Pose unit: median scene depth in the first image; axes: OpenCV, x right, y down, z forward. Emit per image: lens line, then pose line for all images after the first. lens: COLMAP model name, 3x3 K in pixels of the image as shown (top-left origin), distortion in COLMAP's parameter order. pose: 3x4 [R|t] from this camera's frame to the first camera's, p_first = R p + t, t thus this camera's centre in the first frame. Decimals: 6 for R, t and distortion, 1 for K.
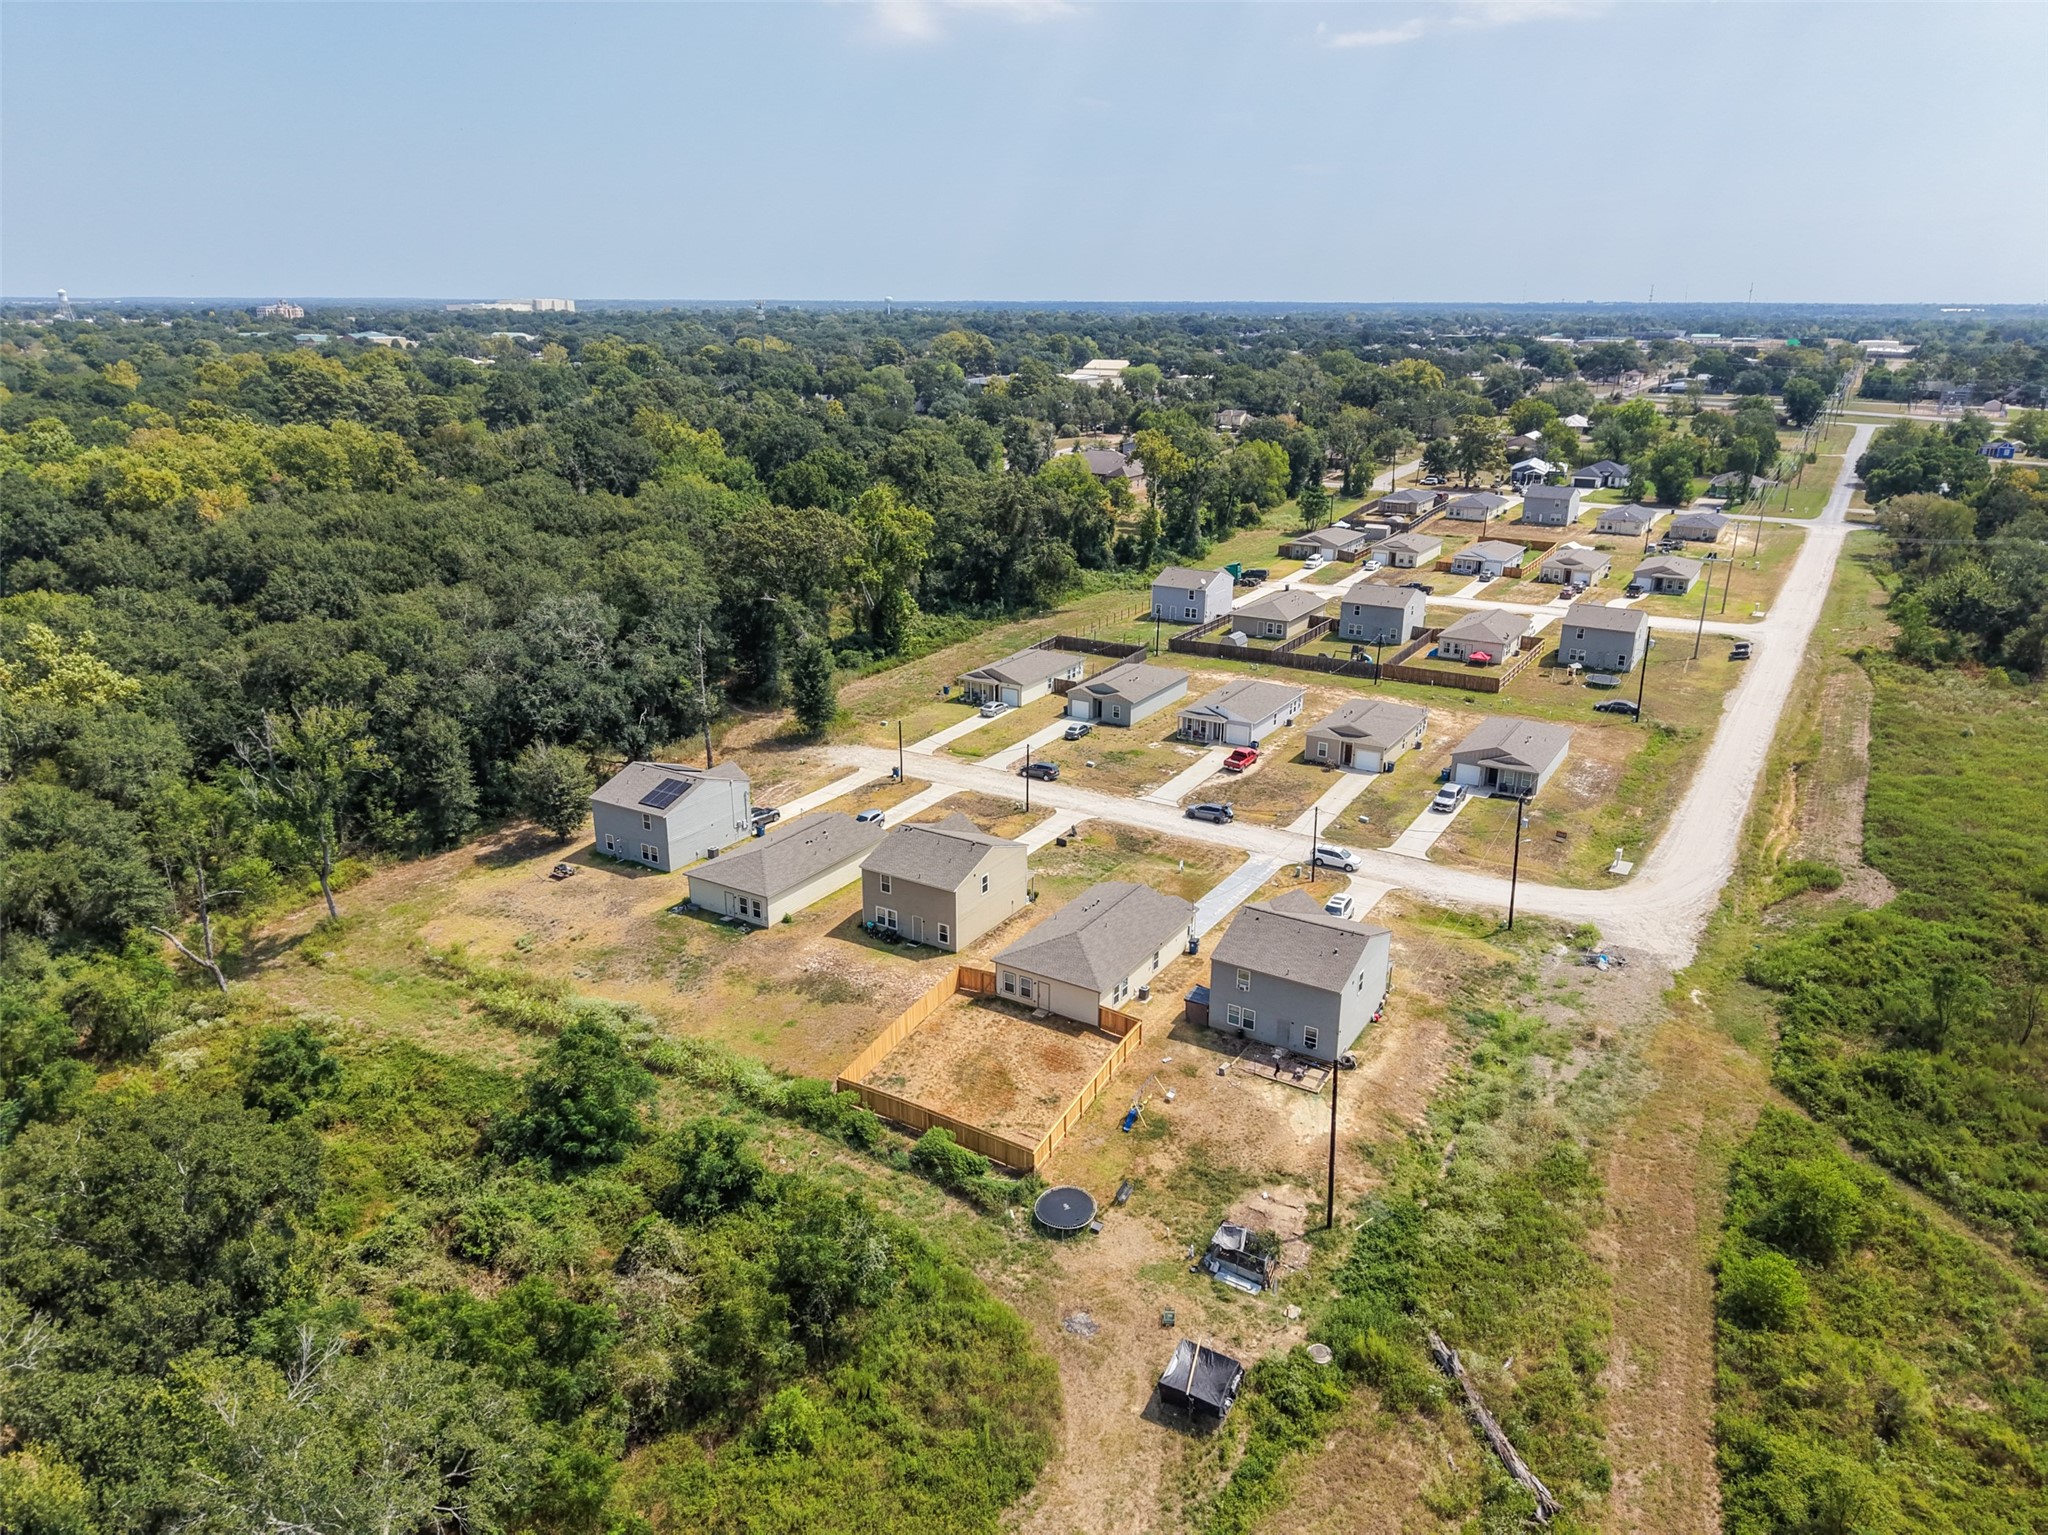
lens RADIAL K [[1371.6, 0, 1024.0], [0, 1371.6, 767.5], [0, 0, 1]] dist [0.065981, -0.092684]
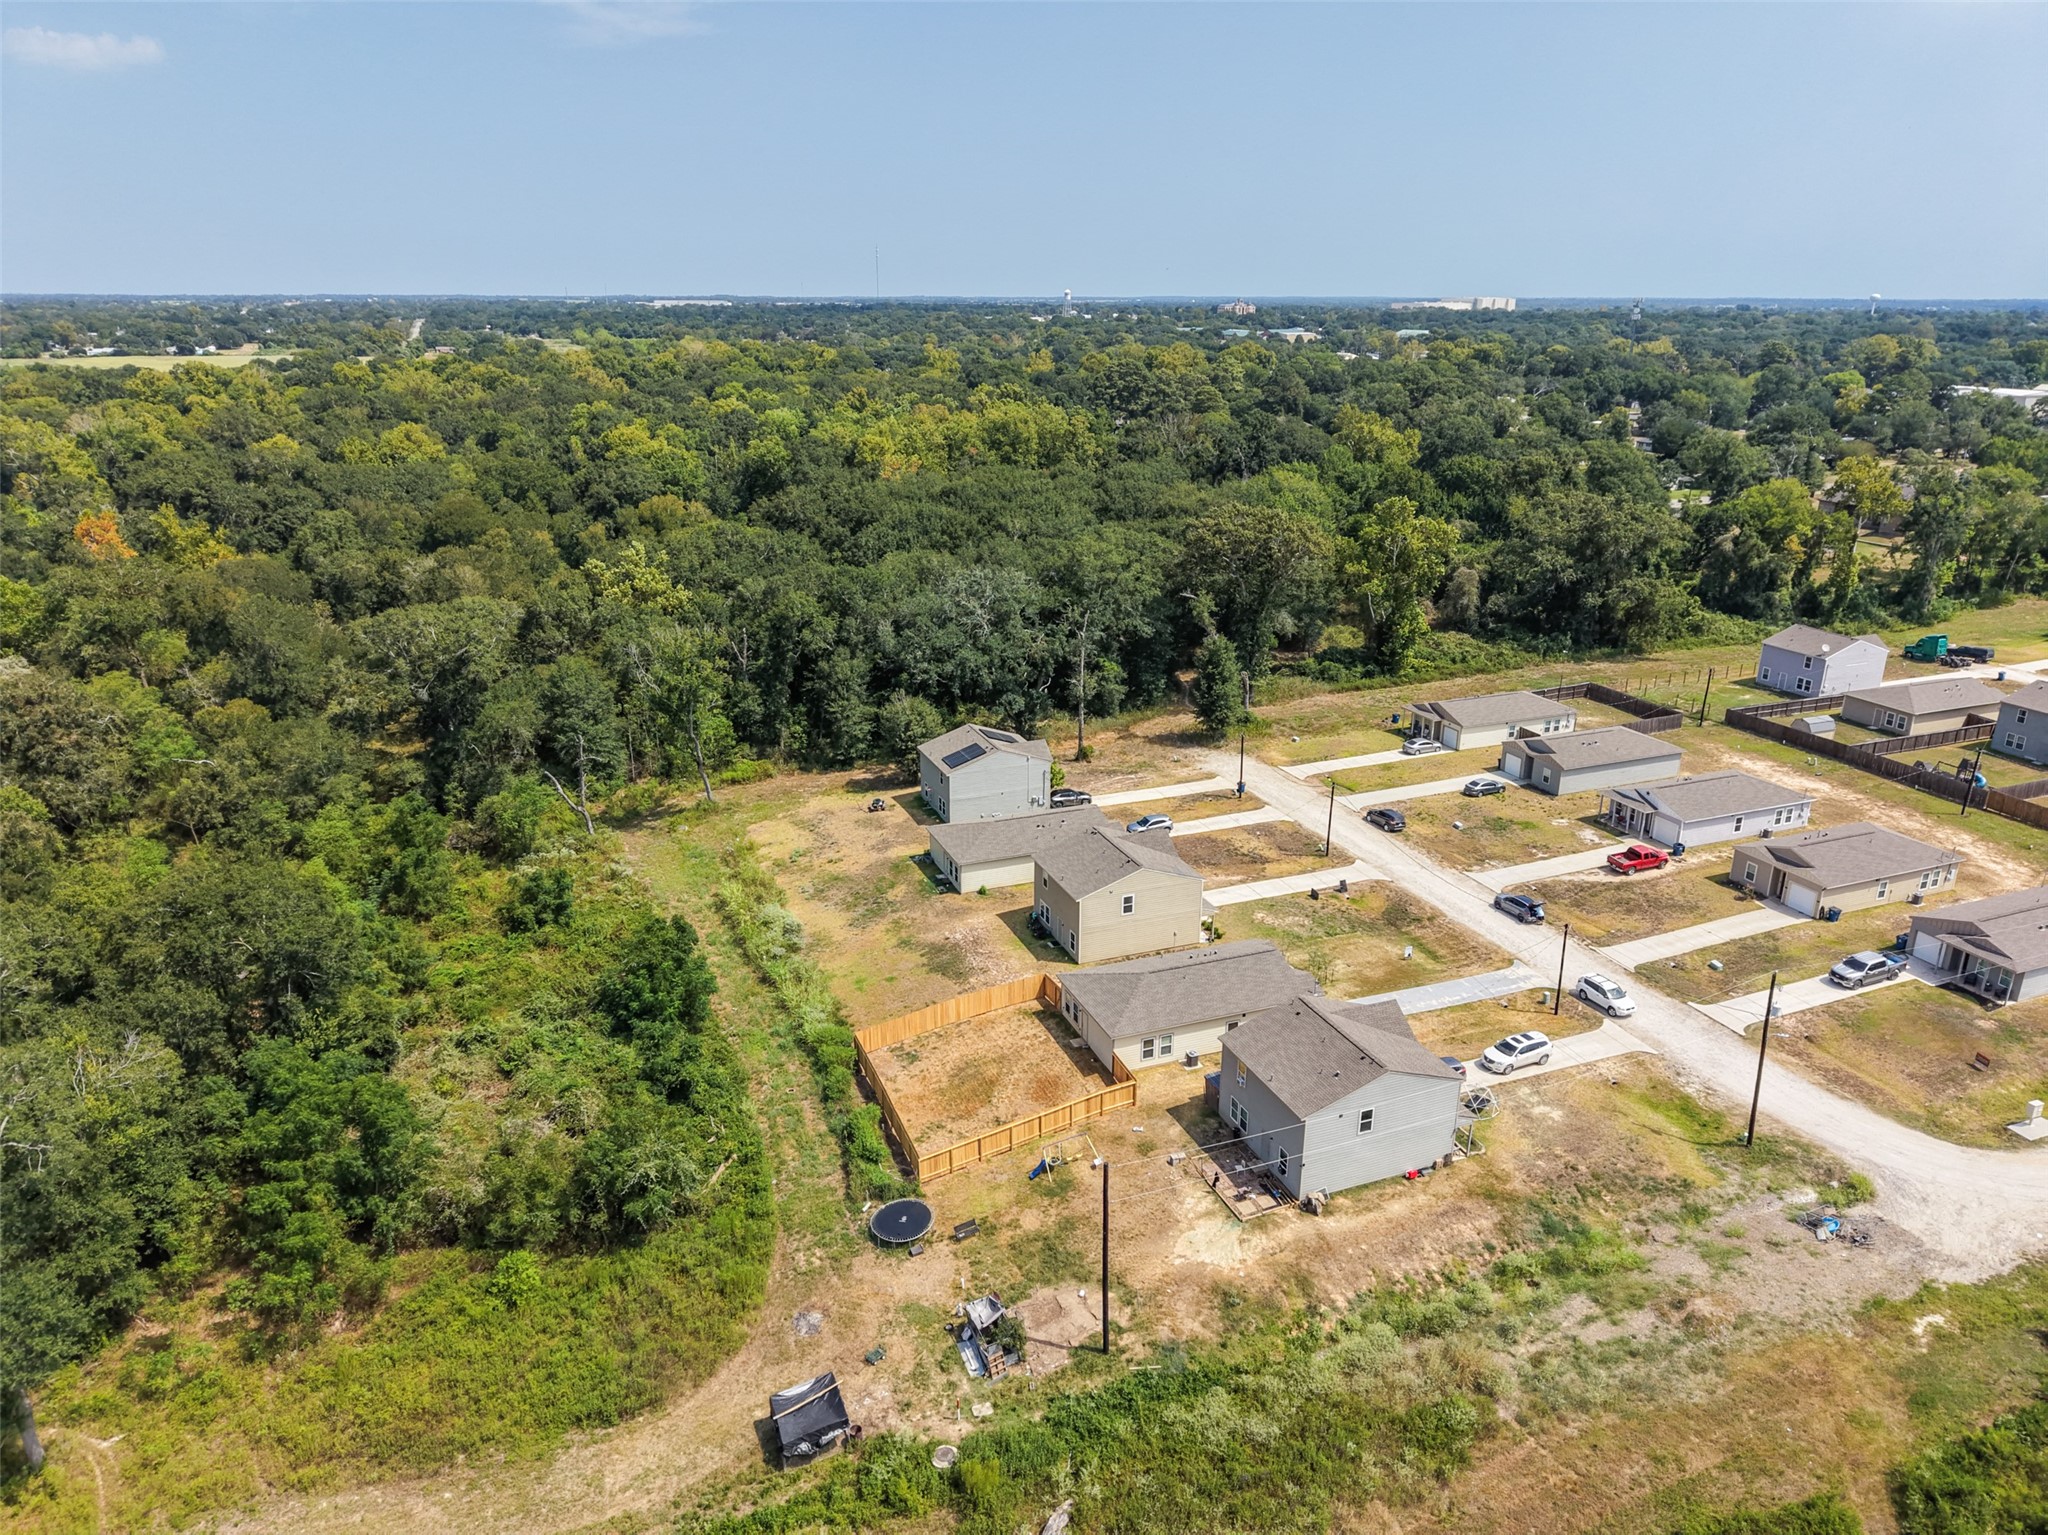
lens RADIAL K [[1371.6, 0, 1024.0], [0, 1371.6, 767.5], [0, 0, 1]] dist [0.065981, -0.092684]
pose [[0.800557, 0.195433, -0.566494, 0.373401], [-0.194743, 0.978862, 0.062487, -0.046306], [0.566731, 0.060296, 0.821694, 0.141685]]
